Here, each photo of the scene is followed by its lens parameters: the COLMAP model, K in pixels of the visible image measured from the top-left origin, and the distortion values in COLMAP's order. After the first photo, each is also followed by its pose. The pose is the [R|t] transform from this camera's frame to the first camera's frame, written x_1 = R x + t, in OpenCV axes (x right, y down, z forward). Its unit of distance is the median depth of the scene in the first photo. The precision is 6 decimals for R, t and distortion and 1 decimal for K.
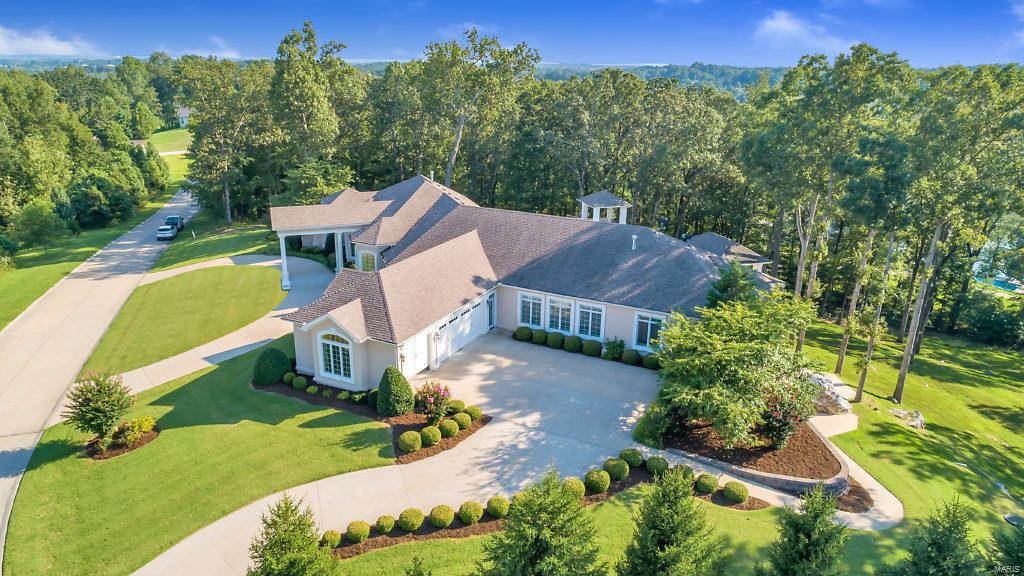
lens RADIAL K [[858.8, 0, 514.9], [0, 858.8, 291.6], [0, 0, 1]] dist [-0.042488, 0.010339]
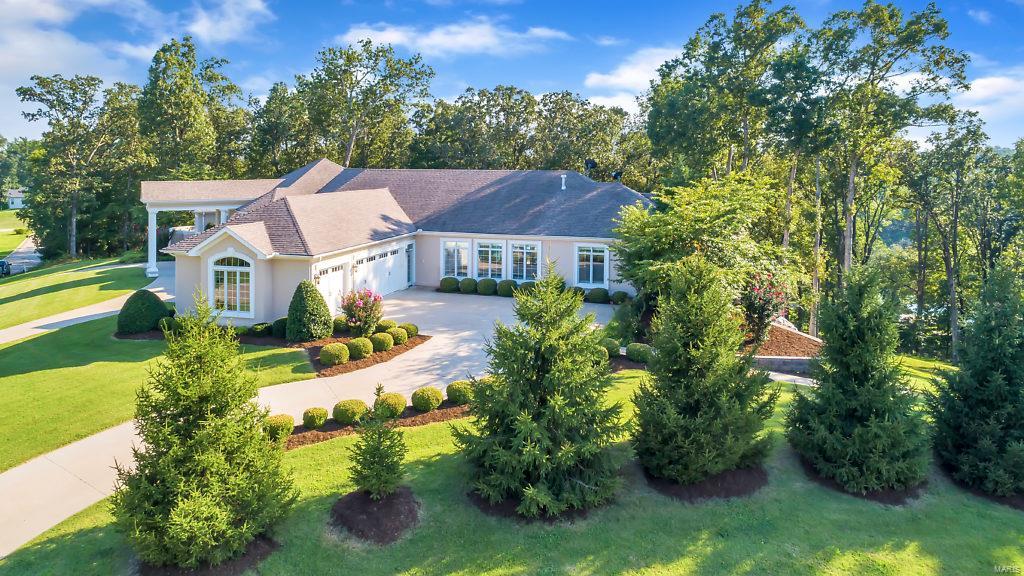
lens RADIAL K [[858.8, 0, 506.3], [0, 858.8, 286.0], [0, 0, 1]] dist [-0.042488, 0.010339]
pose [[0.976139, -0.007700, 0.217009, -0.130588], [0.086541, 0.930369, -0.356264, 0.389134], [-0.199155, 0.366543, 0.908836, 0.209995]]
